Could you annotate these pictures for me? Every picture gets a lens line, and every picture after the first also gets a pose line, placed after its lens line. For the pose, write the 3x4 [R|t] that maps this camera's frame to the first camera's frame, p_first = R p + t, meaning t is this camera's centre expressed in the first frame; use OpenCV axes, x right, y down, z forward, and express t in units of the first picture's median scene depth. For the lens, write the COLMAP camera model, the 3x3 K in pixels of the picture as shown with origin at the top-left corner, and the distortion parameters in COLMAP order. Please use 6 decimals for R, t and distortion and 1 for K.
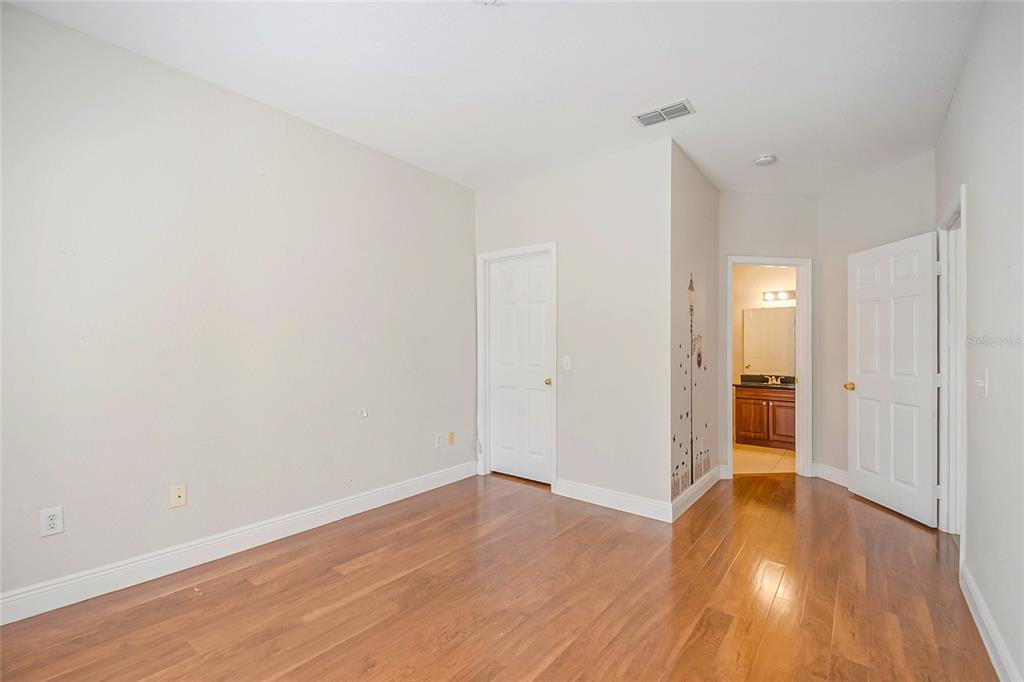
lens RADIAL K [[450.7, 0, 506.5], [0, 450.7, 339.5], [0, 0, 1]] dist [0.003168, -0.008161]
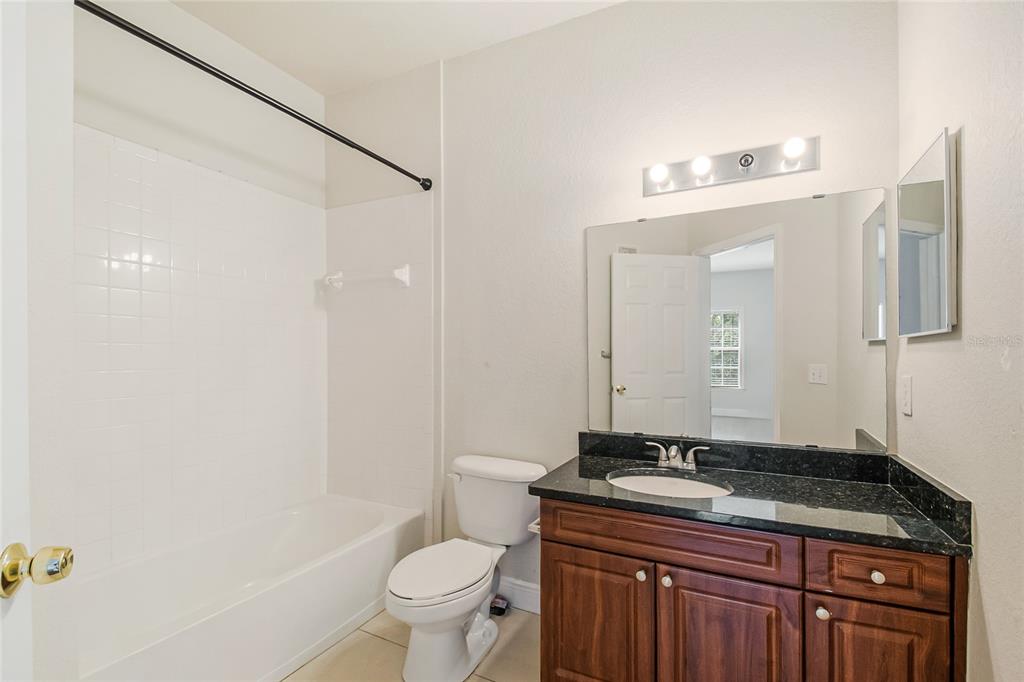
lens RADIAL K [[450.7, 0, 511.0], [0, 450.7, 340.4], [0, 0, 1]] dist [0.003168, -0.008161]
pose [[0.981017, -0.003917, 0.193884, 0.448352], [0.002049, 0.999950, 0.009832, 0.011983], [-0.193912, -0.009248, 0.980975, 0.761277]]
